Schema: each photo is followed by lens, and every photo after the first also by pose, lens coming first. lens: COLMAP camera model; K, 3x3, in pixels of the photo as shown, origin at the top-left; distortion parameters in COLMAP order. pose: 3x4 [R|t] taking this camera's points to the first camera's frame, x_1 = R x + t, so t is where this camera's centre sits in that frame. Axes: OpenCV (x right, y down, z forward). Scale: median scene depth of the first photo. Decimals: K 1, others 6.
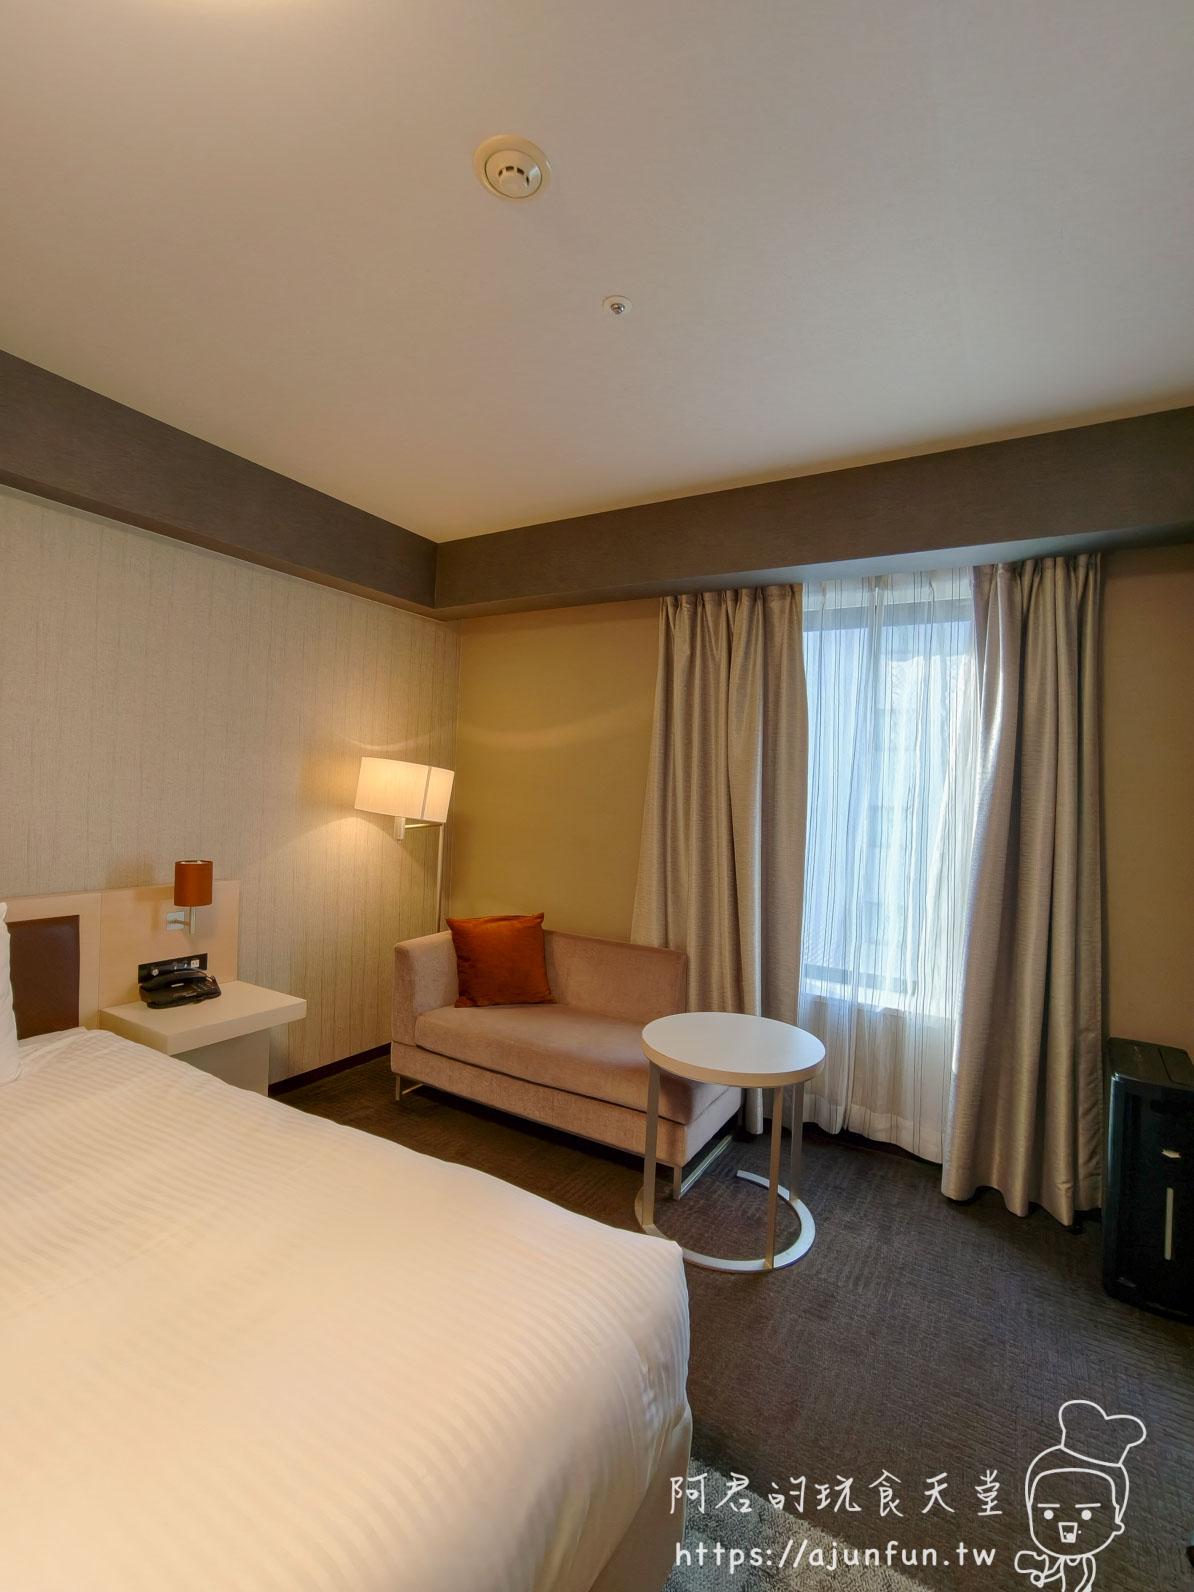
lens RADIAL K [[726.1, 0, 600.6], [0, 726.1, 796.0], [0, 0, 1]] dist [-0.073429, 0.058984]
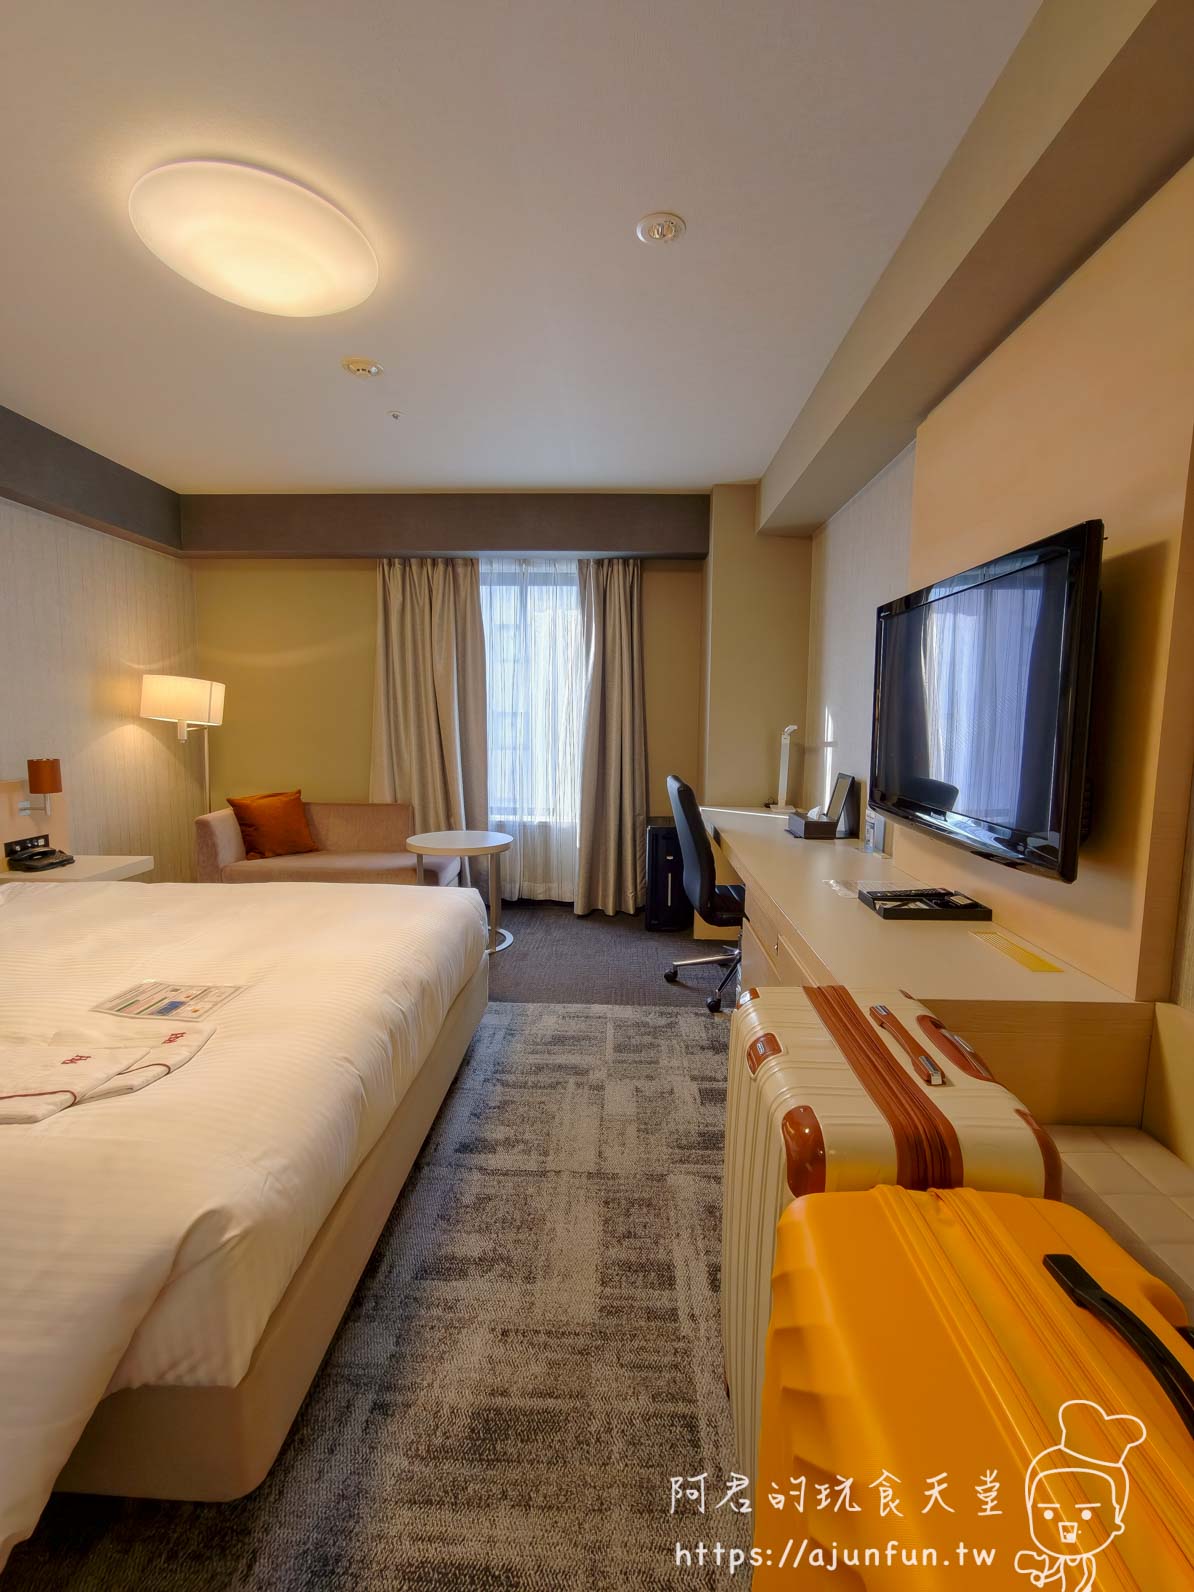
lens RADIAL K [[721.4, 0, 598.6], [0, 721.4, 797.2], [0, 0, 1]] dist [-0.045888, 0.029510]
pose [[0.873040, -0.089575, 0.479352, -0.279344], [0.029771, 0.990942, 0.130952, 0.019743], [-0.486740, -0.100056, 0.867798, -0.519976]]
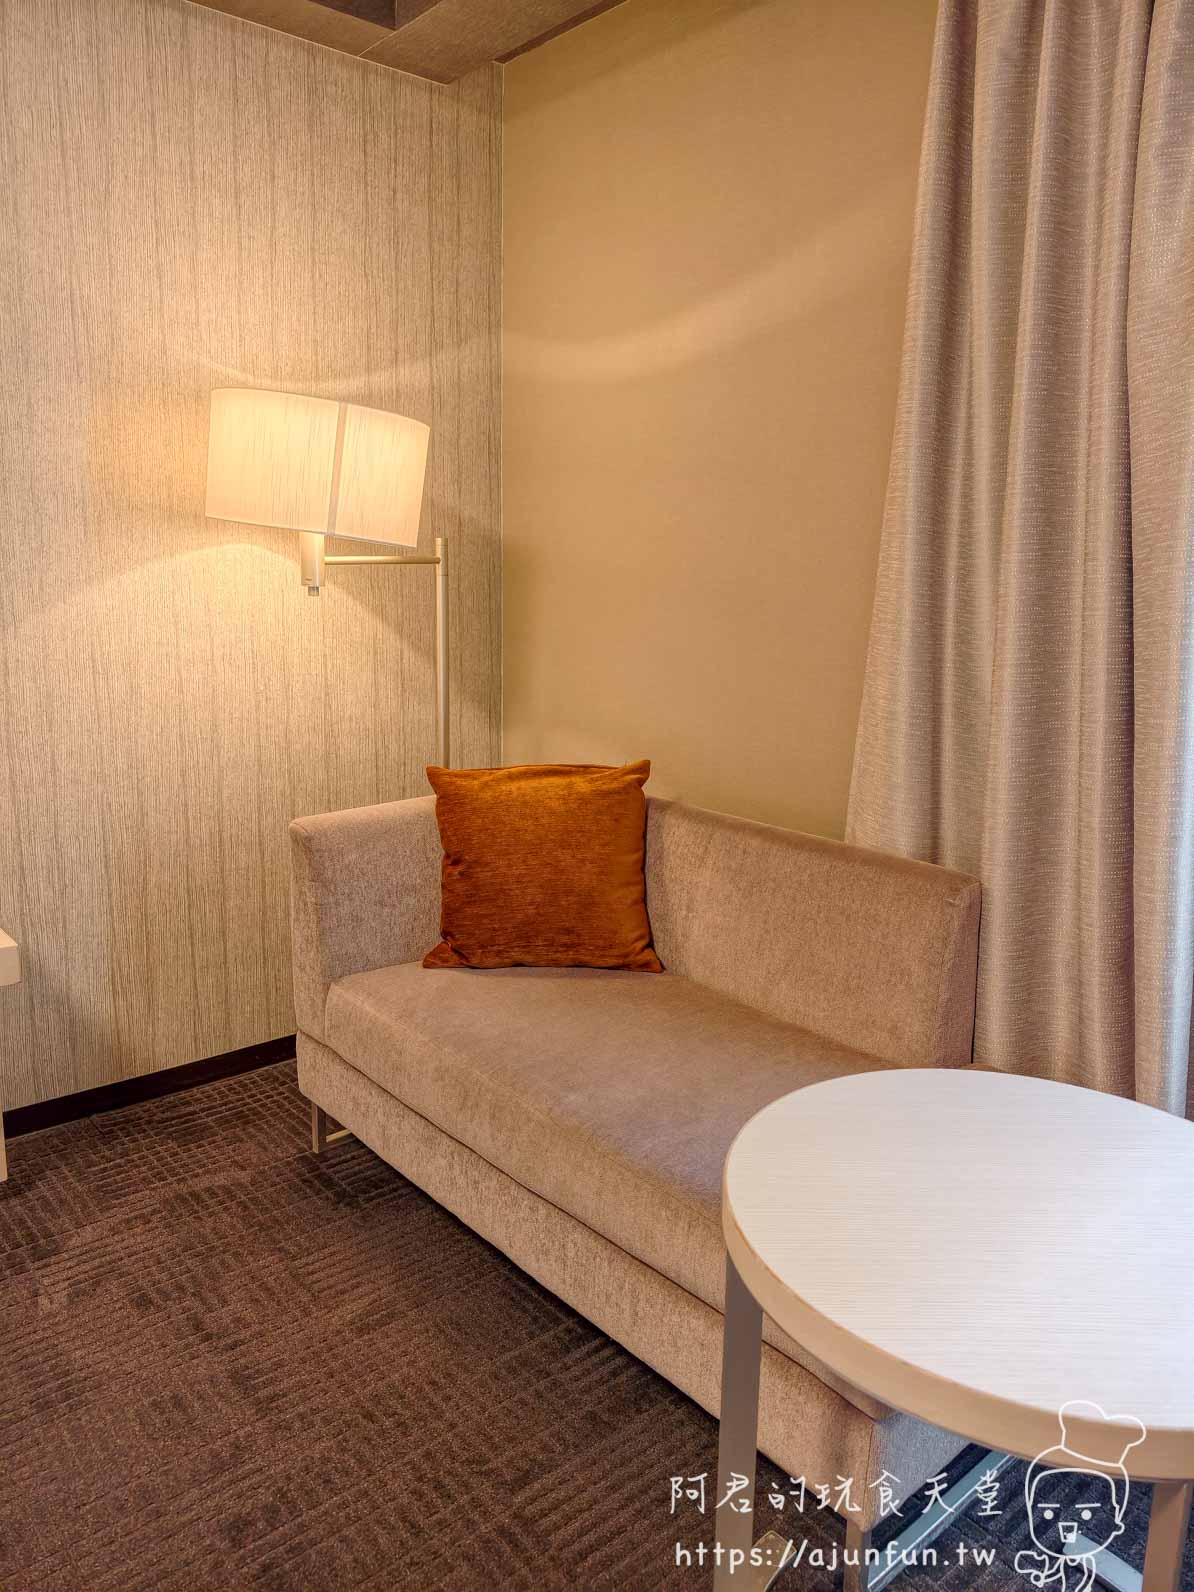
lens RADIAL K [[1158.4, 0, 596.9], [0, 1158.4, 764.7], [0, 0, 1]] dist [0.040094, -0.001683]
pose [[0.943430, 0.029367, -0.330268, 0.139428], [0.024163, 0.987332, 0.156815, 0.066460], [0.330690, -0.155924, 0.930770, 0.419726]]
